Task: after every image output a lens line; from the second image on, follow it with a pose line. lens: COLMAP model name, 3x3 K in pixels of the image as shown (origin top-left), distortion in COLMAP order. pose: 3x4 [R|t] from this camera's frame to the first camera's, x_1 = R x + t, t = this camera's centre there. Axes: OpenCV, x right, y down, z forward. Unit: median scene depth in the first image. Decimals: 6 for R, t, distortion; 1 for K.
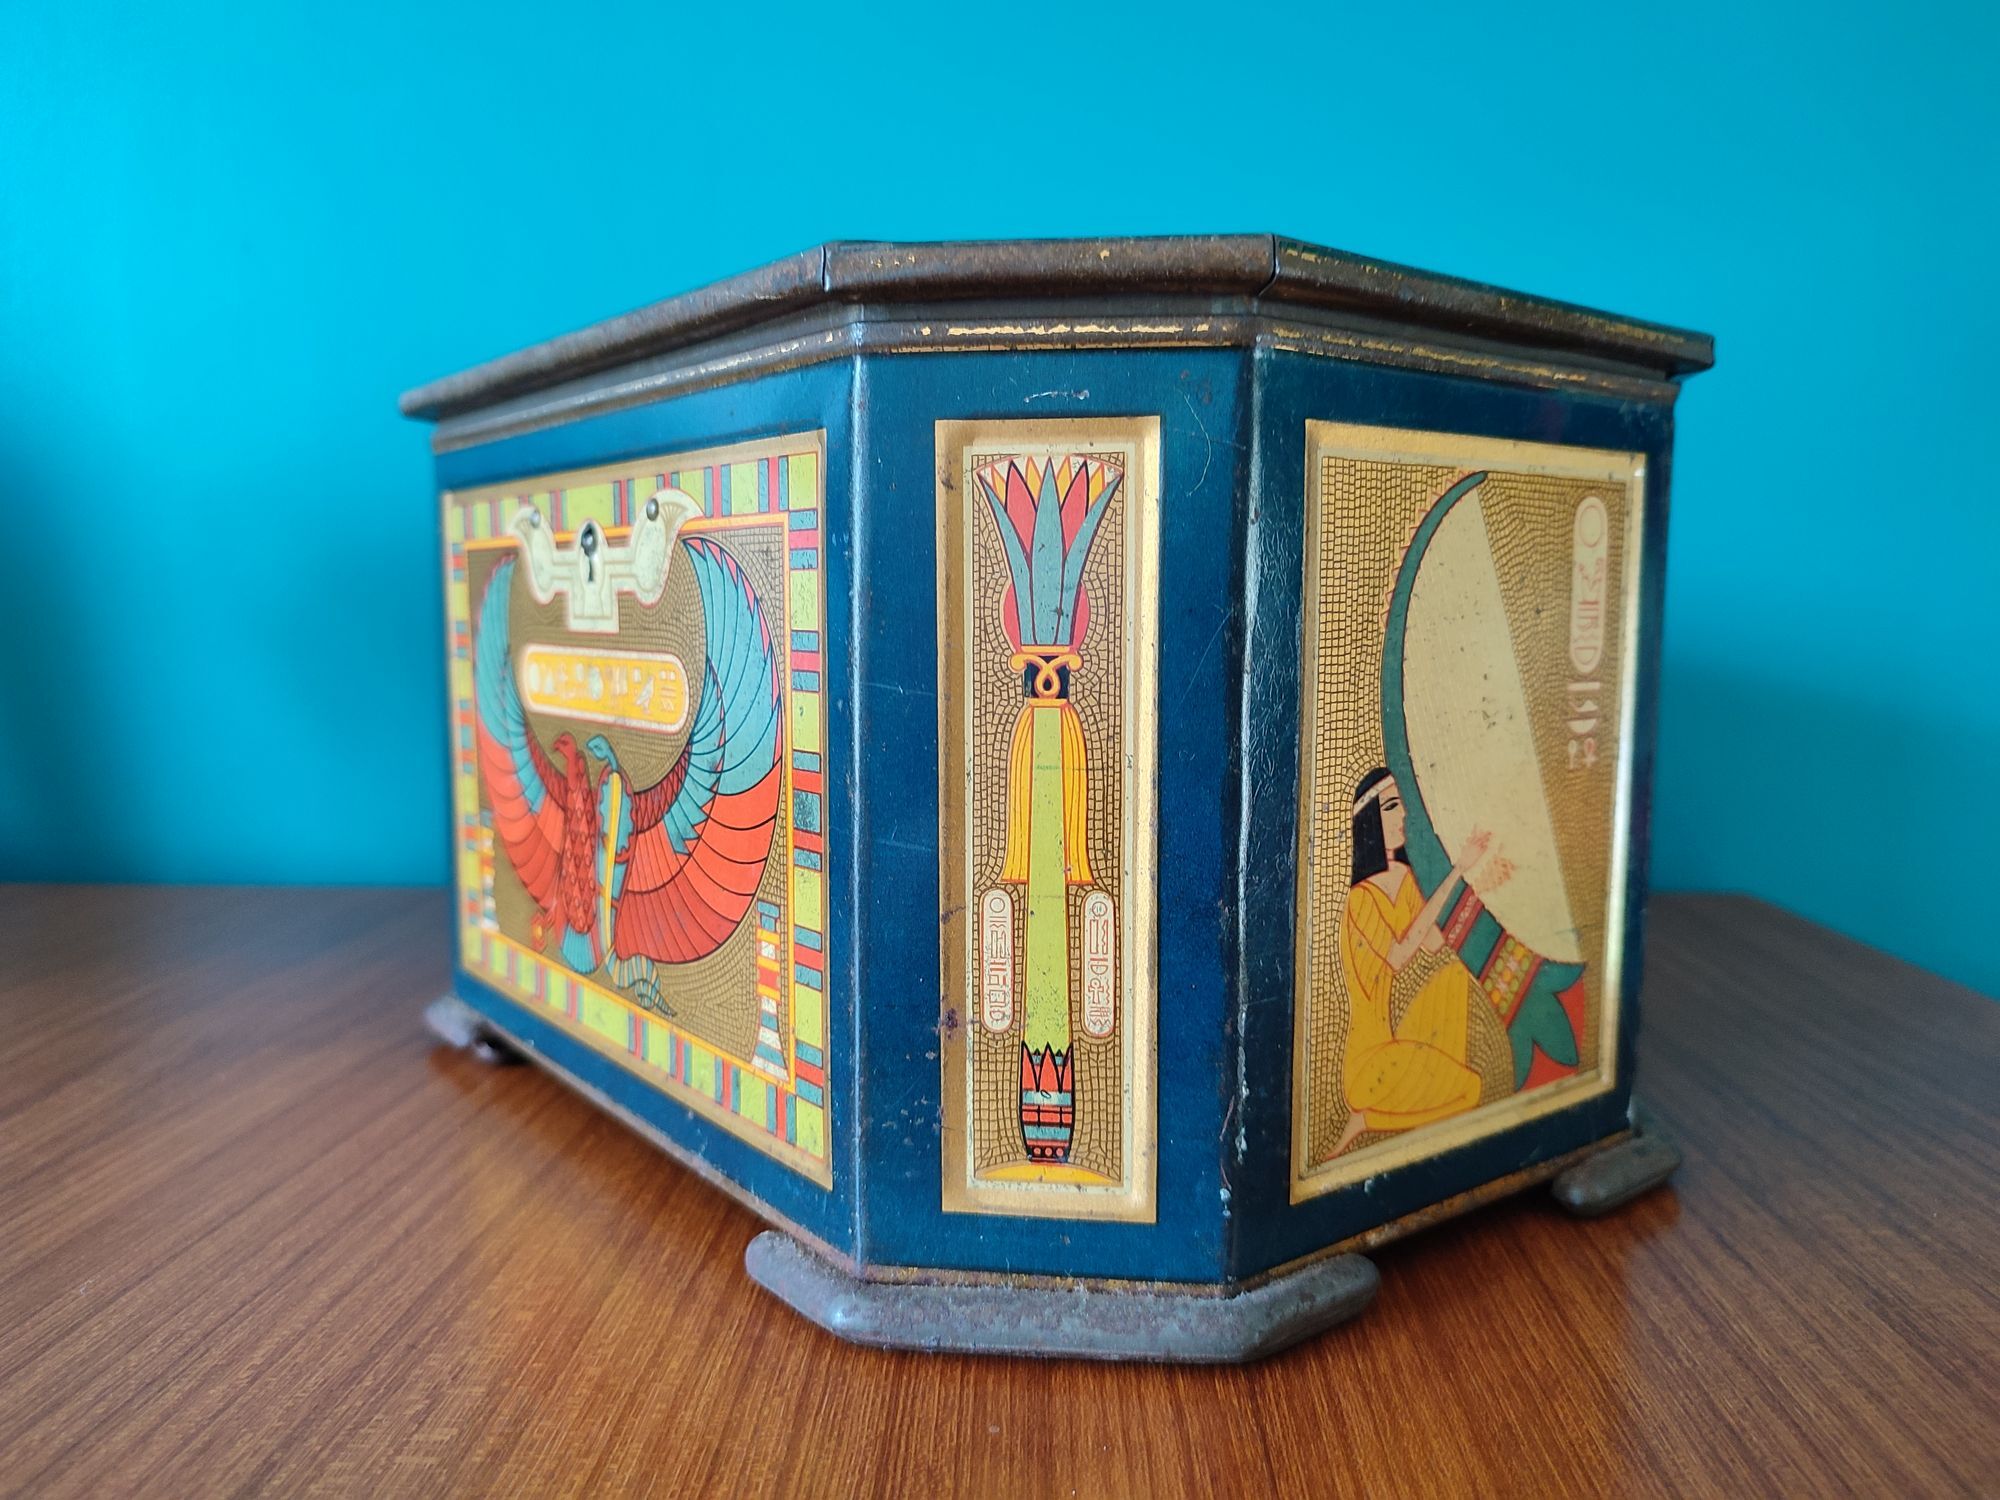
lens RADIAL K [[1540.2, 0, 1000.0], [0, 1540.2, 750.0], [0, 0, 1]] dist [0.001018, -0.000601]
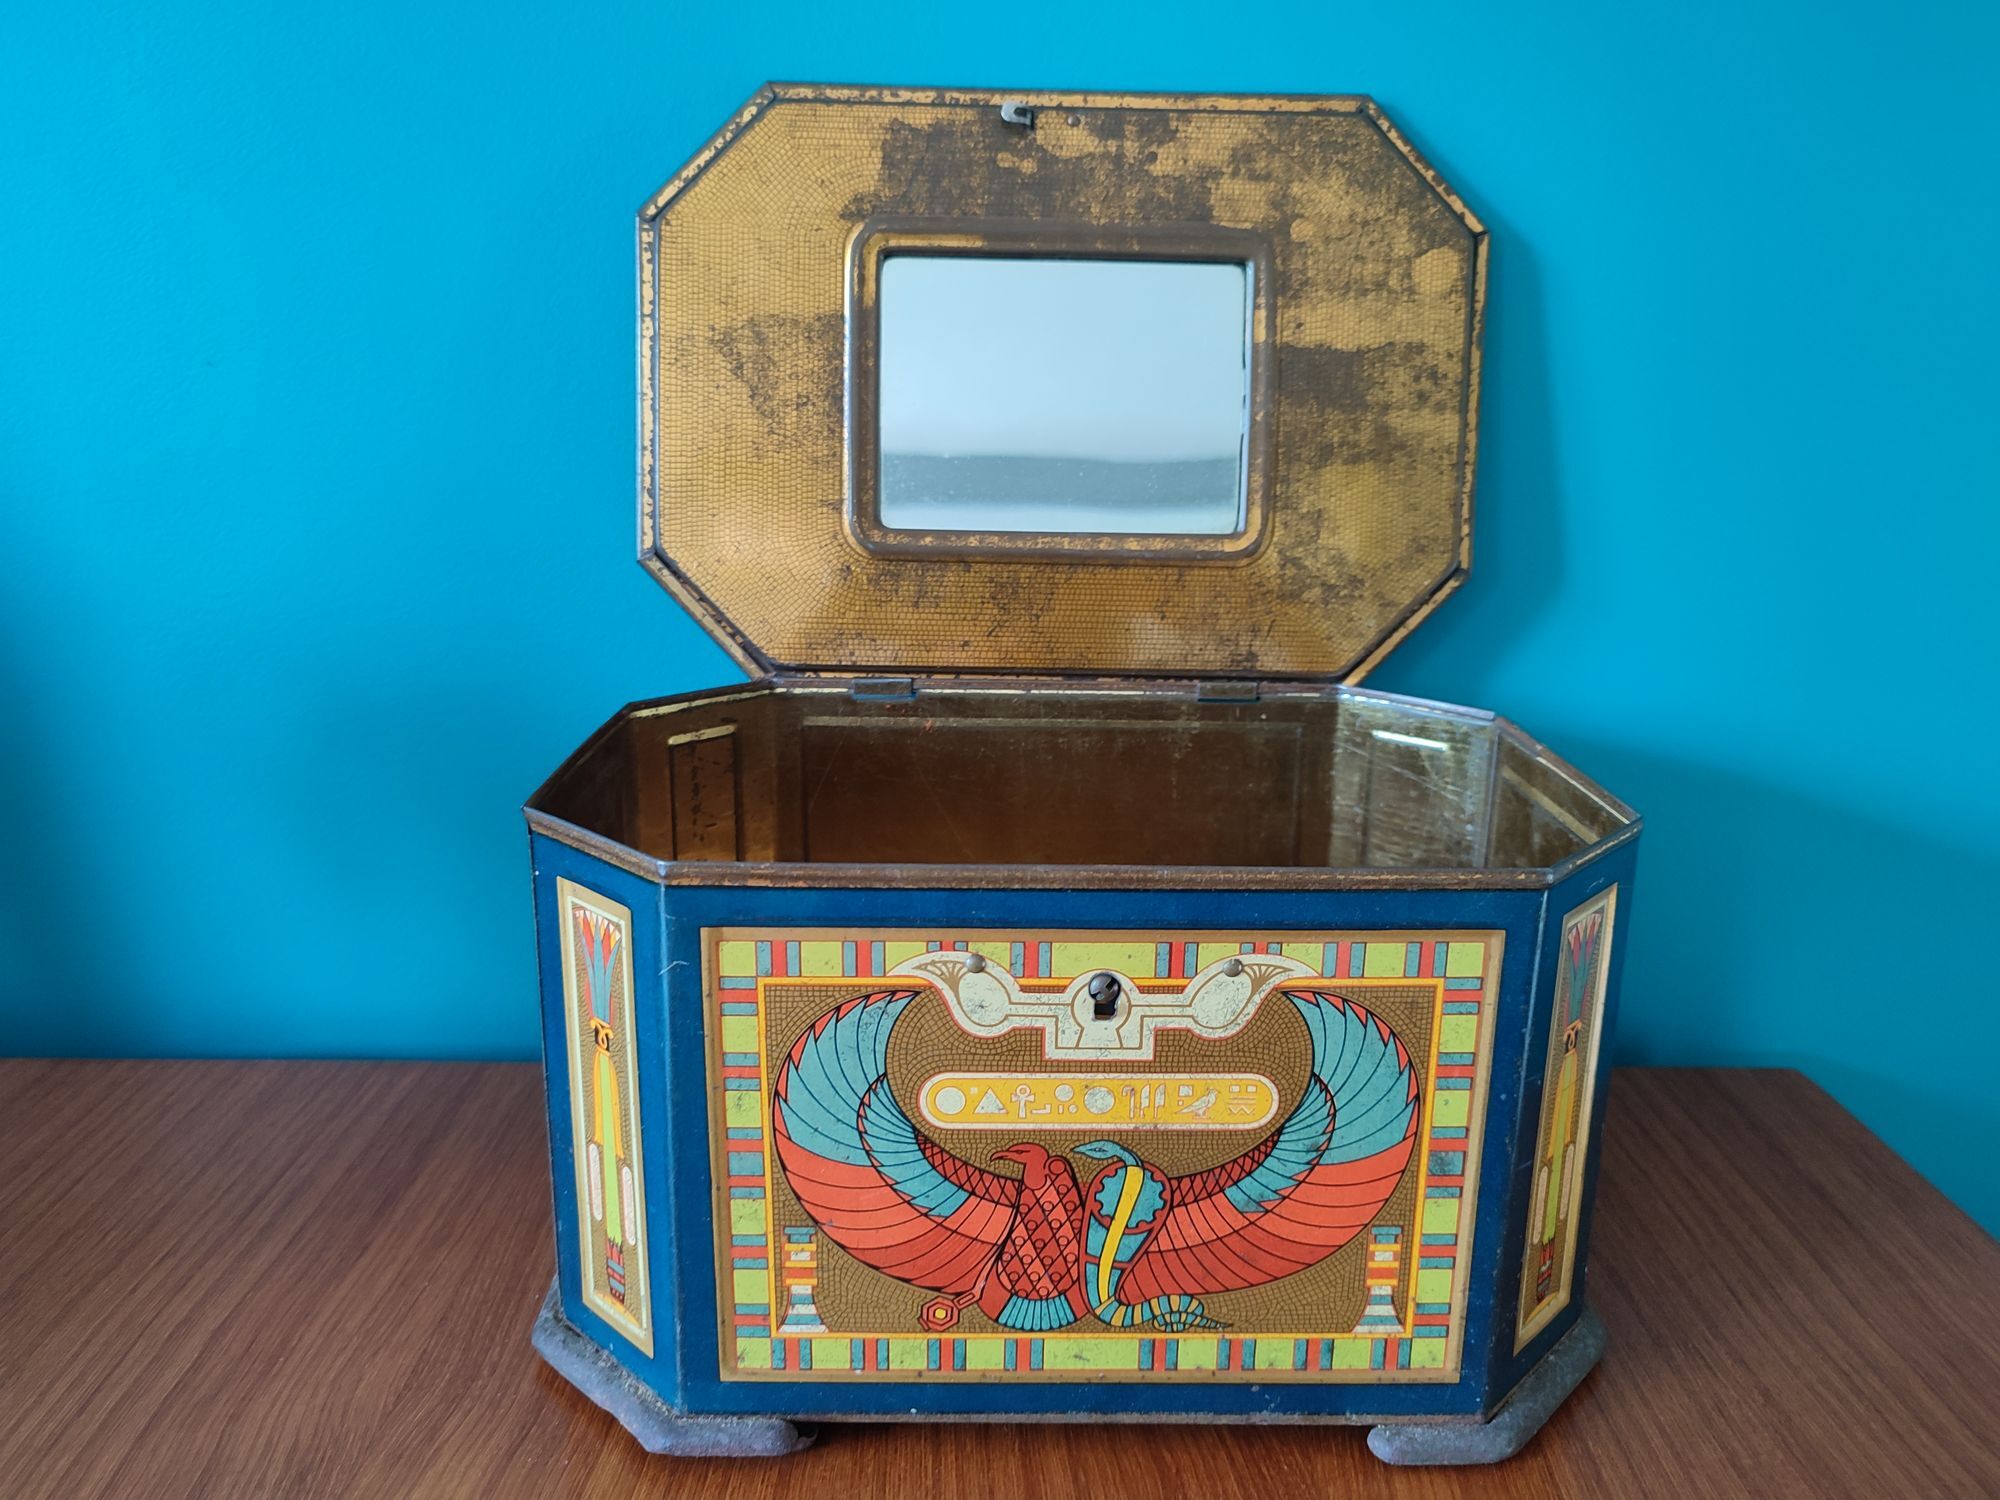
lens RADIAL K [[1576.3, 0, 1000.0], [0, 1576.3, 750.0], [0, 0, 1]] dist [-0.056714, 0.051266]
pose [[0.592663, -0.185340, 0.783837, -1.253358], [0.070535, 0.981369, 0.178714, -0.548713], [-0.802356, -0.050629, 0.594694, 0.384354]]
